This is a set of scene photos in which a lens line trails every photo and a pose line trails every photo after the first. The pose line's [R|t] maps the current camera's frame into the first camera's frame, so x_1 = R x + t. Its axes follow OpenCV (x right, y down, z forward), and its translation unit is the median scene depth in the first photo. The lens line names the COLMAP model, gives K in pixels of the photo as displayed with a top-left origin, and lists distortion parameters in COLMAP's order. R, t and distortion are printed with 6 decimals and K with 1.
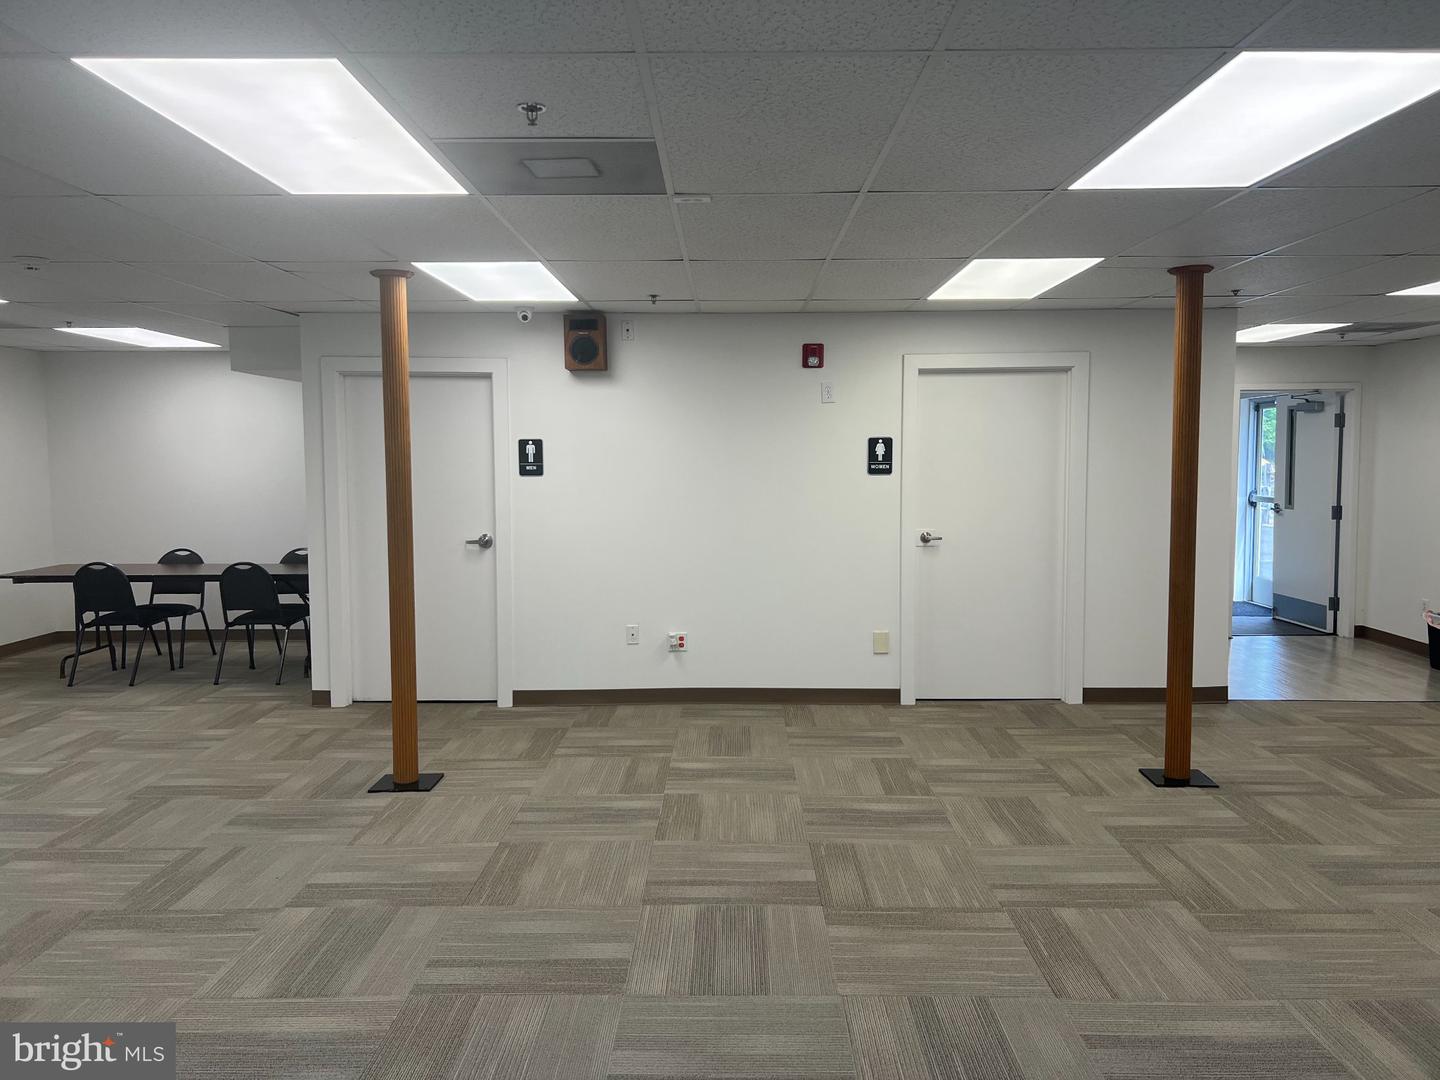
lens RADIAL K [[1084.8, 0, 719.8], [0, 1084.8, 538.9], [0, 0, 1]] dist [0.012081, 0.012404]
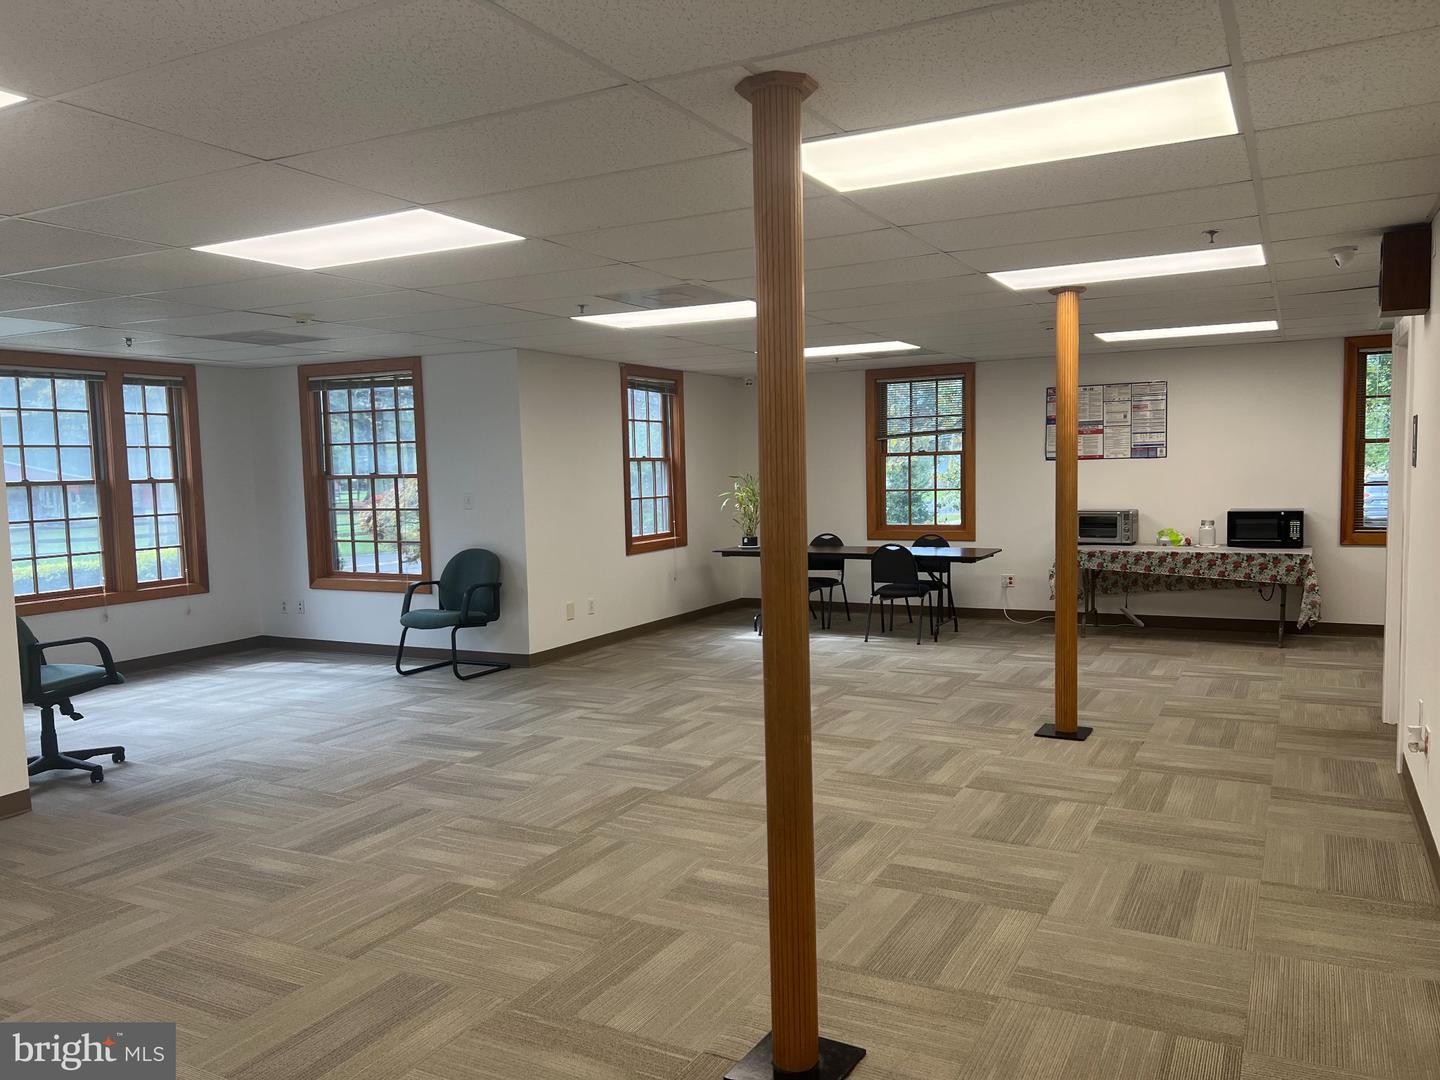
lens RADIAL K [[1084.8, 0, 720.9], [0, 1084.8, 543.4], [0, 0, 1]] dist [0.012081, 0.012404]
pose [[-0.454472, 0.084427, -0.886751, 1.011302], [-0.050821, 0.991419, 0.120439, -0.107281], [0.889310, 0.099802, -0.446282, 1.348001]]
